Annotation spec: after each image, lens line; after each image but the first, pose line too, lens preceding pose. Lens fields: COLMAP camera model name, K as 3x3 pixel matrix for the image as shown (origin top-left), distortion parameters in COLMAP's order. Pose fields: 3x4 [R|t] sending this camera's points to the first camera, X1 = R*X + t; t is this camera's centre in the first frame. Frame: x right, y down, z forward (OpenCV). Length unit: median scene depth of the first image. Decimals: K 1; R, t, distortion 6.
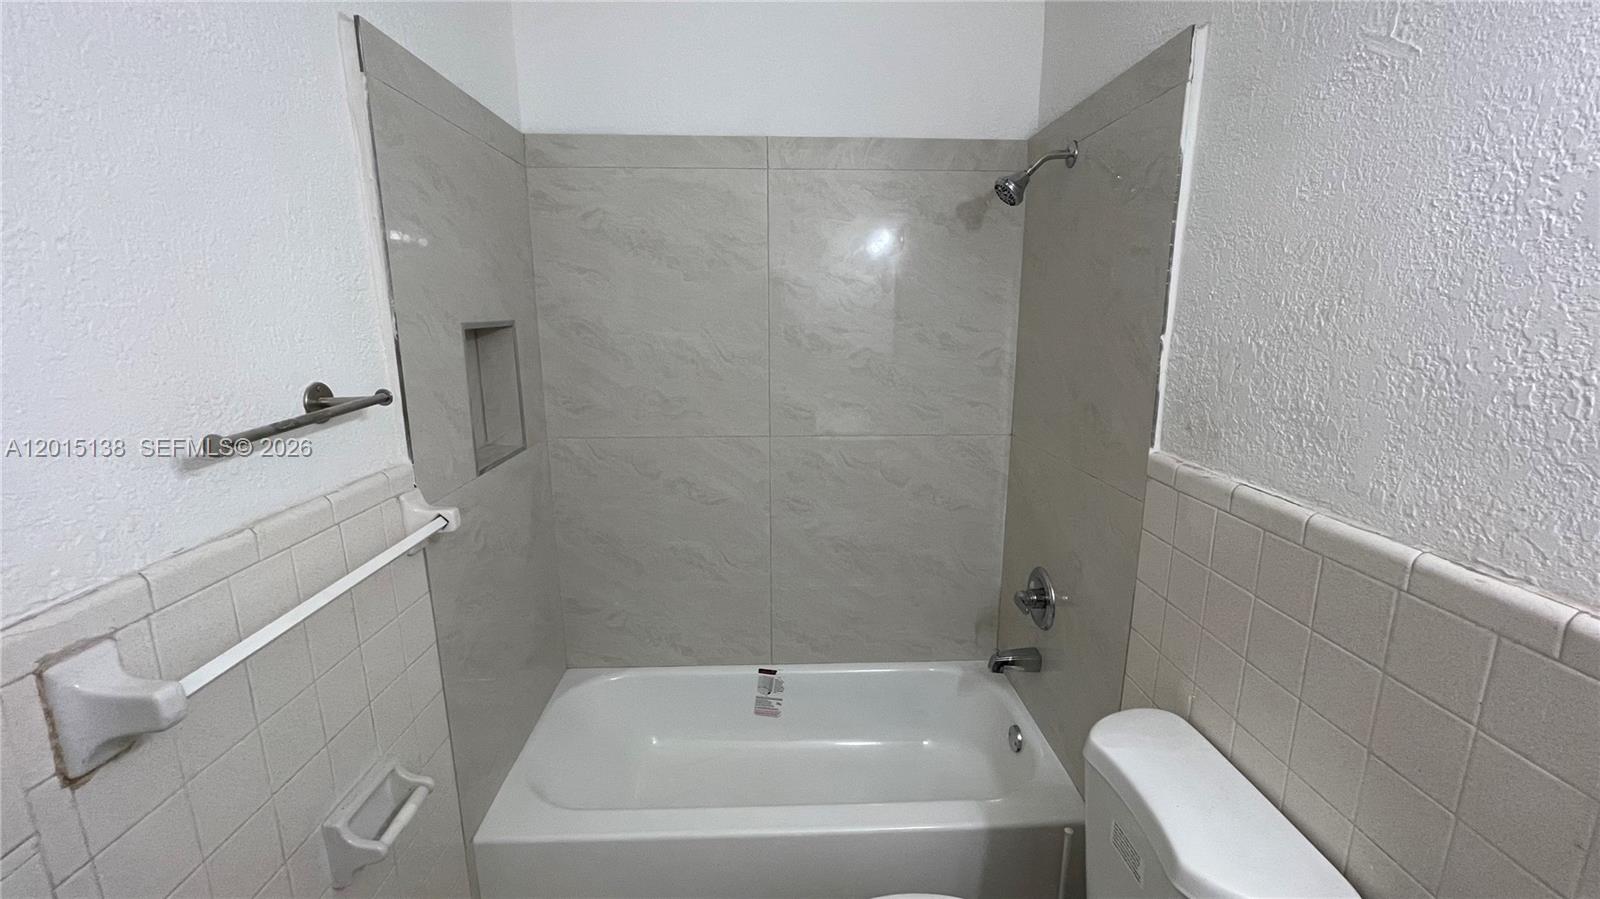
lens RADIAL K [[646.7, 0, 795.7], [0, 646.7, 447.4], [0, 0, 1]] dist [-0.005574, 0.002089]
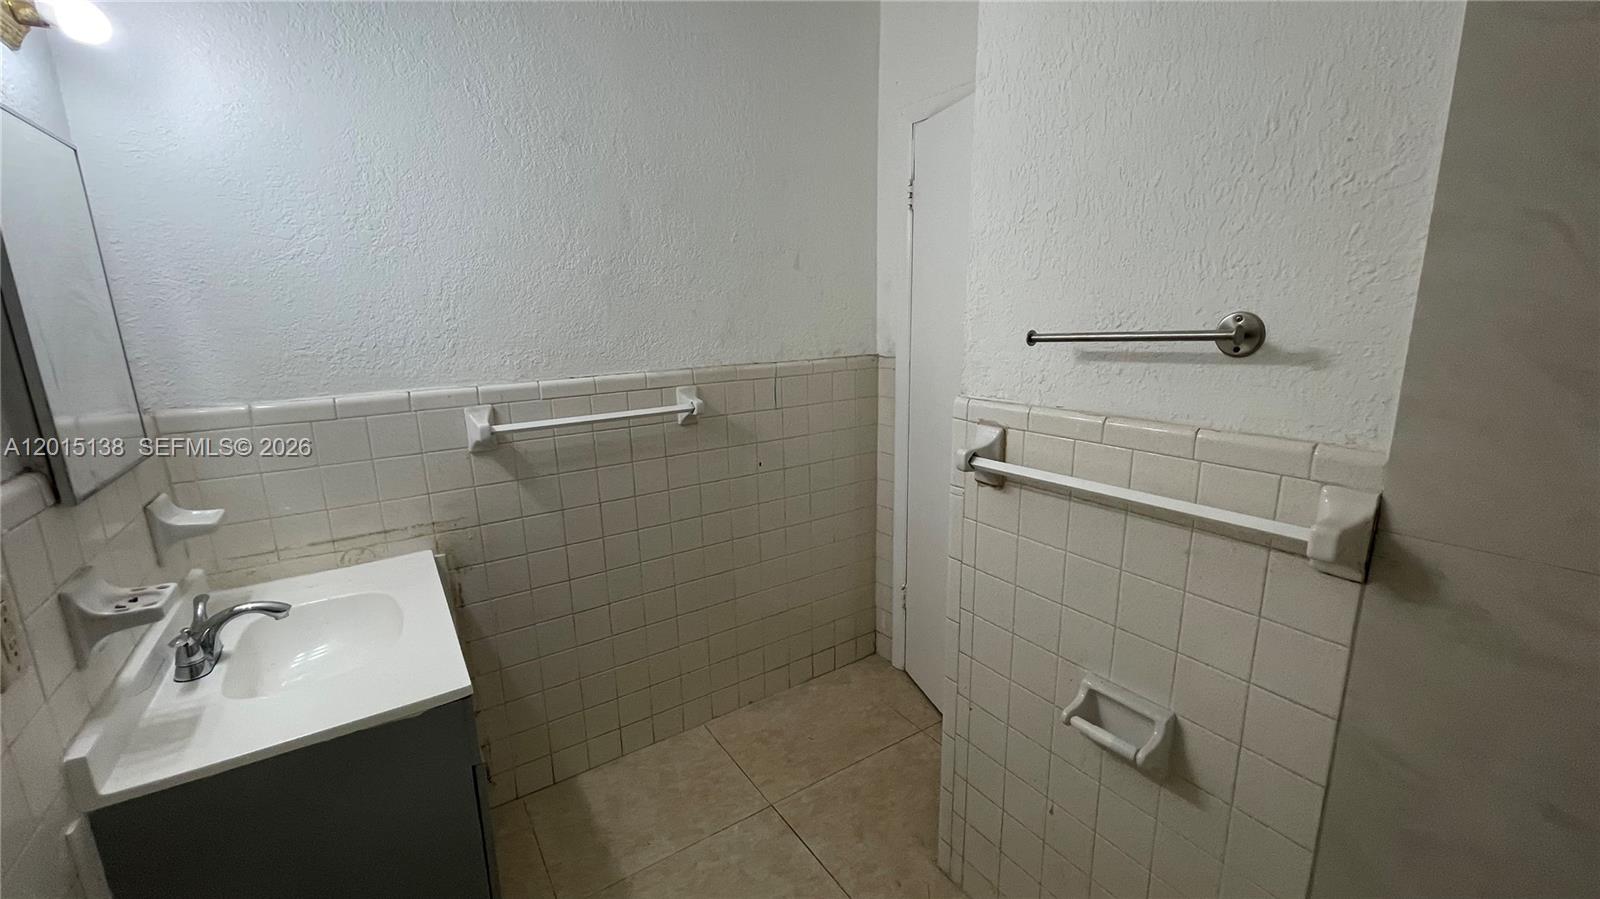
lens RADIAL K [[646.7, 0, 803.5], [0, 646.7, 449.2], [0, 0, 1]] dist [-0.005574, 0.002089]
pose [[-0.846102, 0.138442, -0.514728, 0.230264], [-0.083109, 0.919606, 0.383951, -0.177233], [0.526502, 0.367640, -0.766574, 1.151883]]
